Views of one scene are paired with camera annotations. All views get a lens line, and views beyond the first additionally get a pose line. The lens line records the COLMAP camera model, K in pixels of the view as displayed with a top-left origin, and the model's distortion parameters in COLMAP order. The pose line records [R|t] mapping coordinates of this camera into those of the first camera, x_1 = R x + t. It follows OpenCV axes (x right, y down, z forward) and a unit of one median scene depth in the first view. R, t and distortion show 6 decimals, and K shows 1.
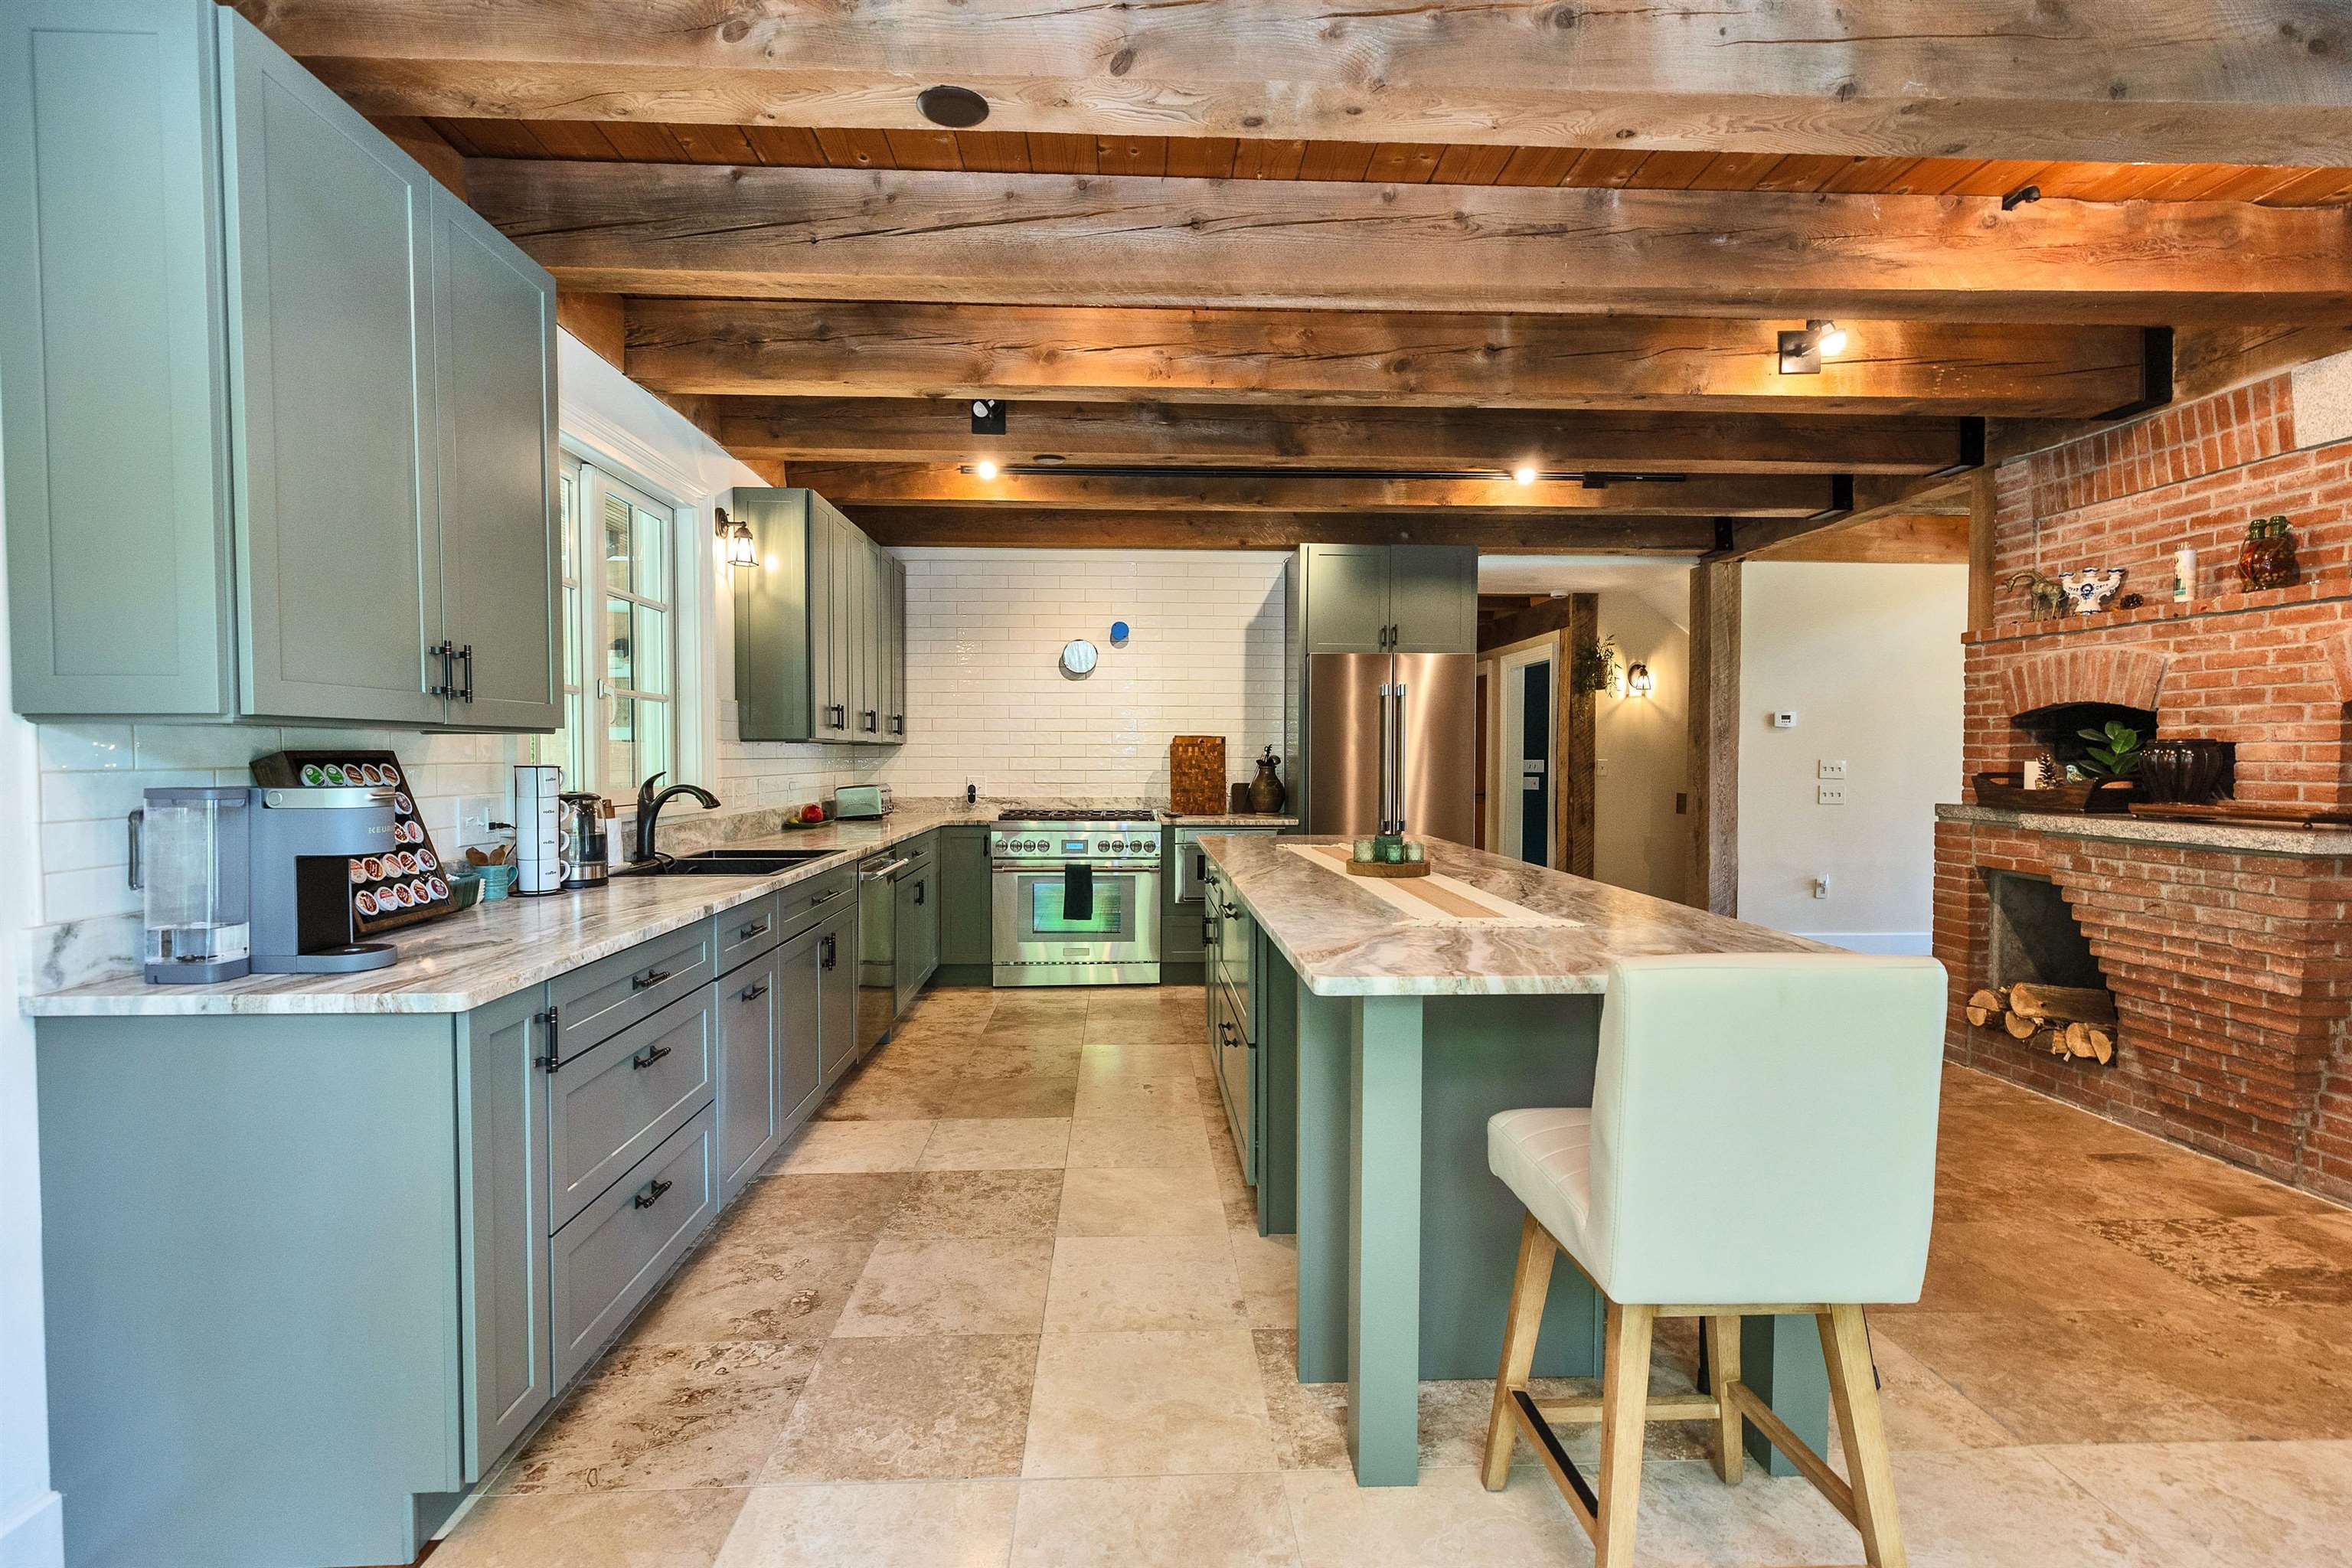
lens RADIAL K [[1052.3, 0, 1165.4], [0, 1052.3, 783.2], [0, 0, 1]] dist [0.004464, -0.000377]
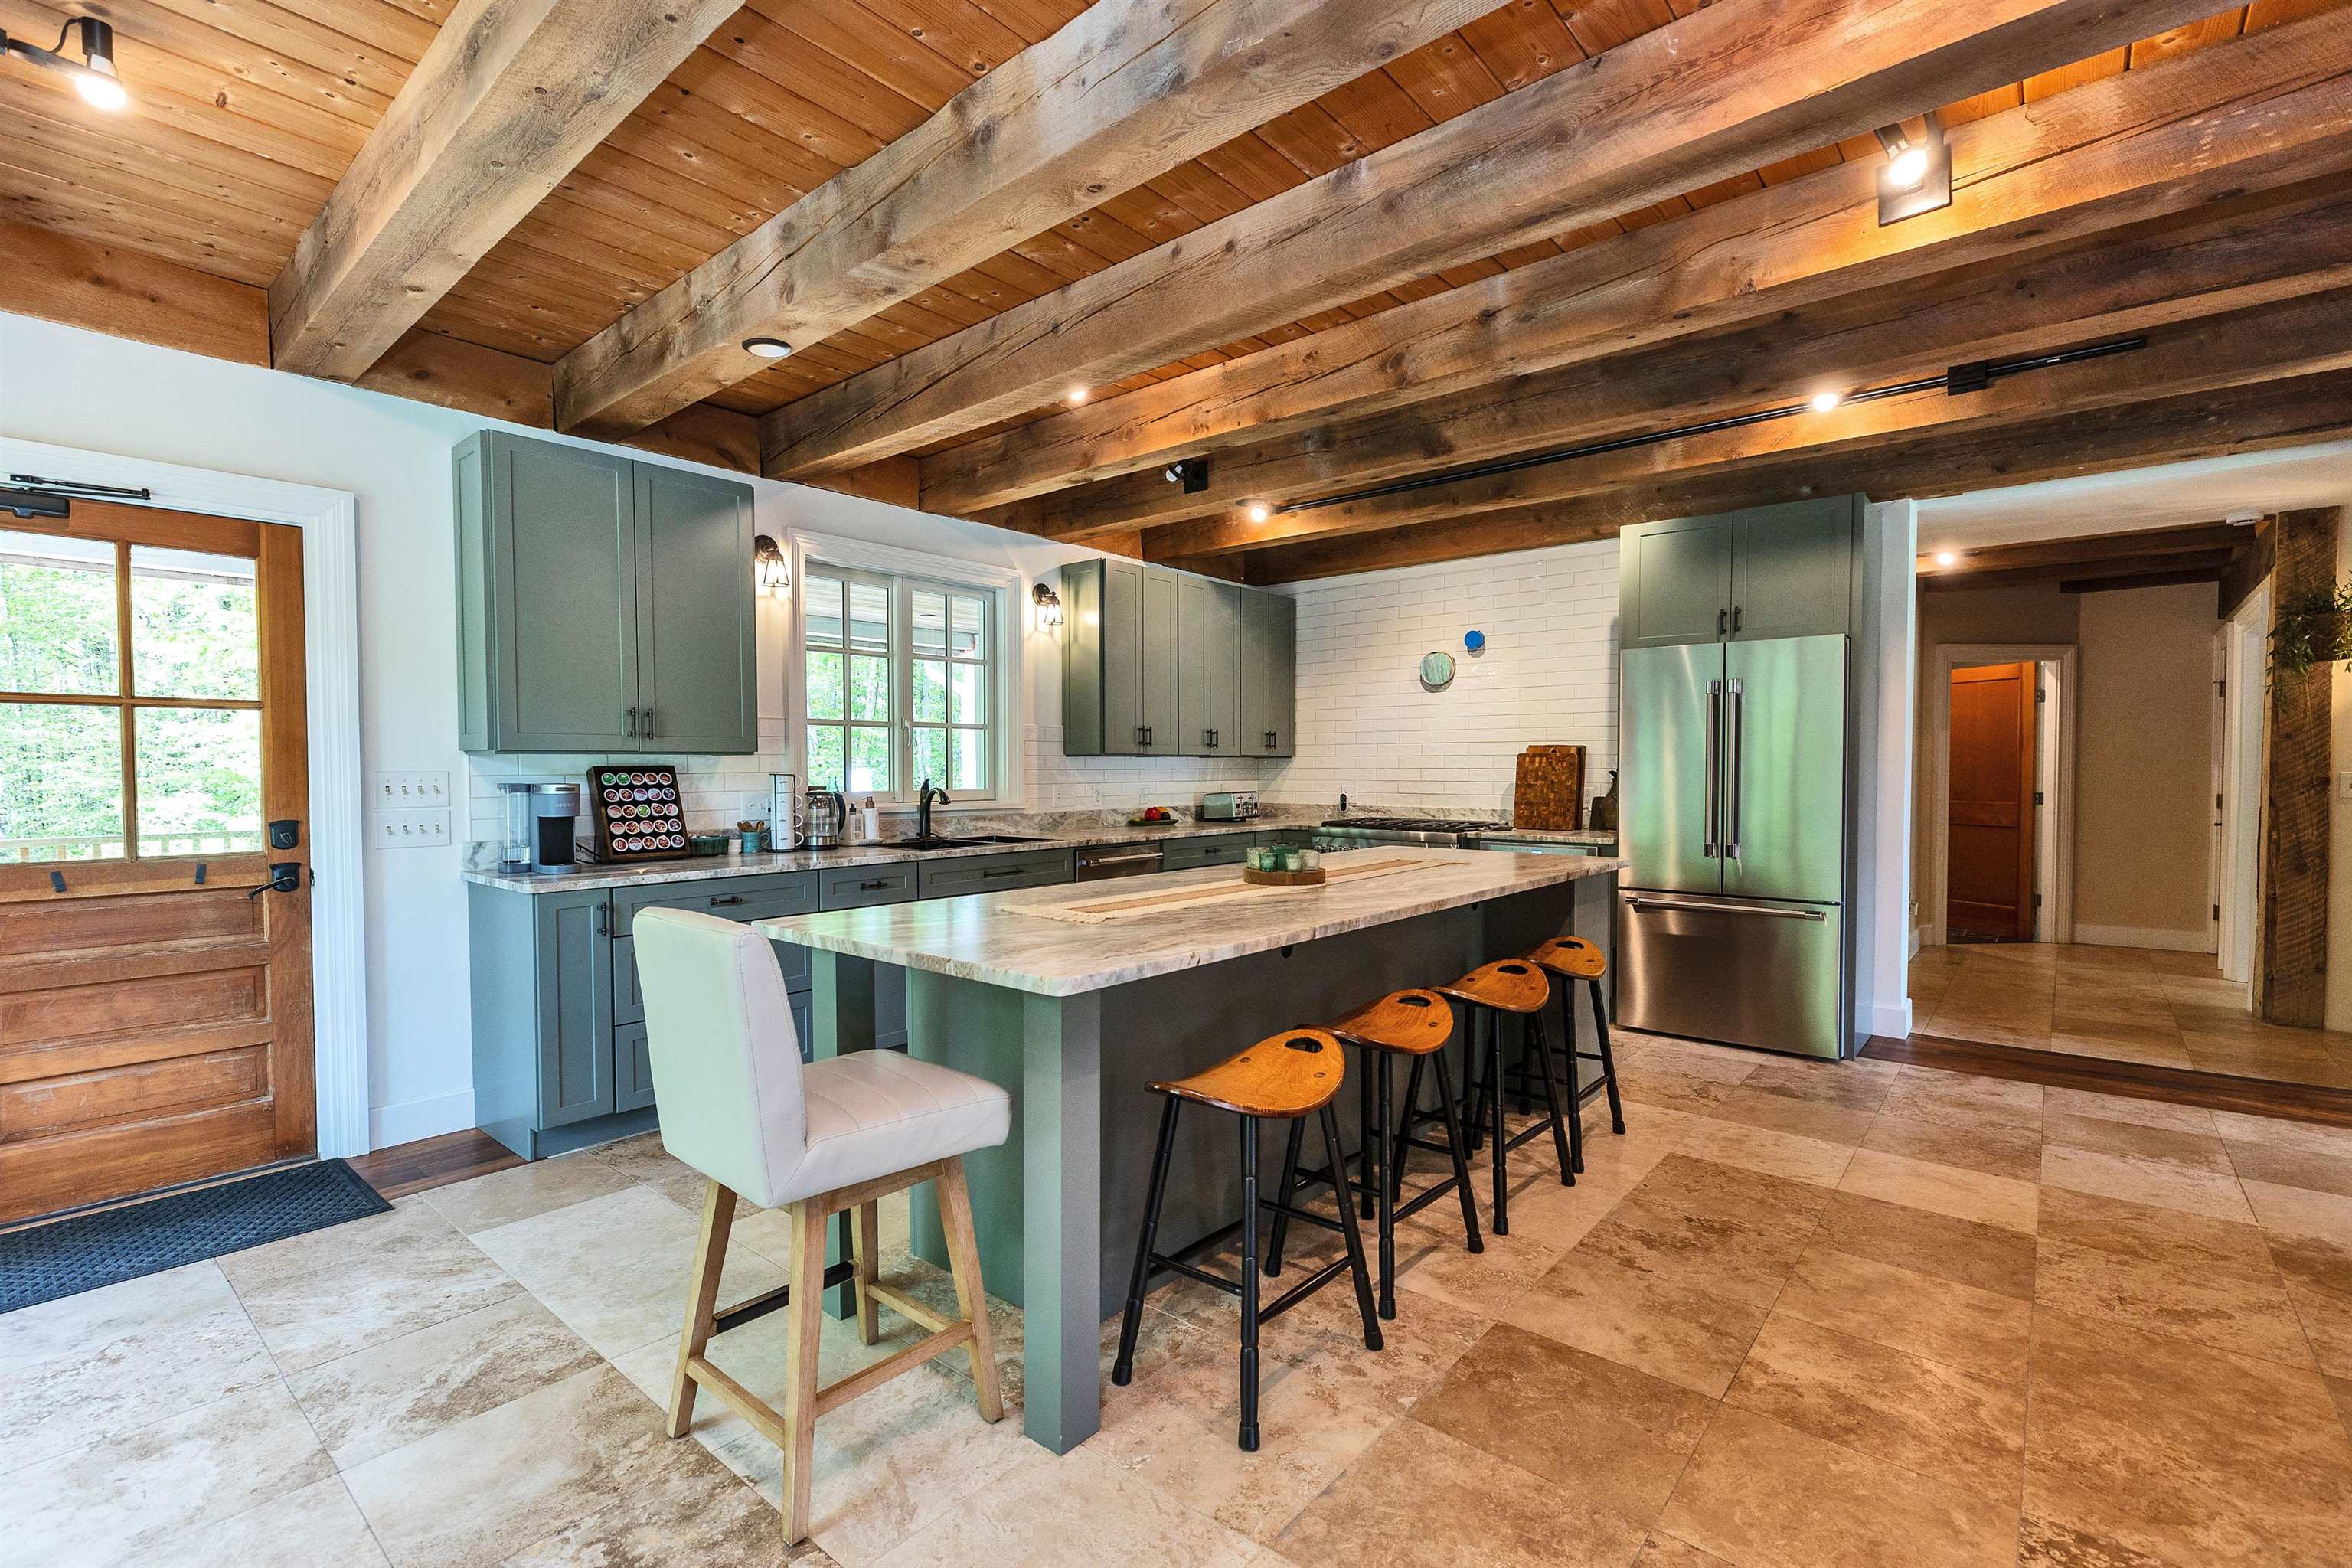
lens RADIAL K [[1045.2, 0, 1180.3], [0, 1045.2, 800.8], [0, 0, 1]] dist [0.011913, -0.000296]
pose [[0.733916, 0.020438, -0.678933, 0.518297], [-0.015962, 0.999790, 0.012842, -0.003051], [0.679053, 0.001412, 0.734088, 0.115506]]
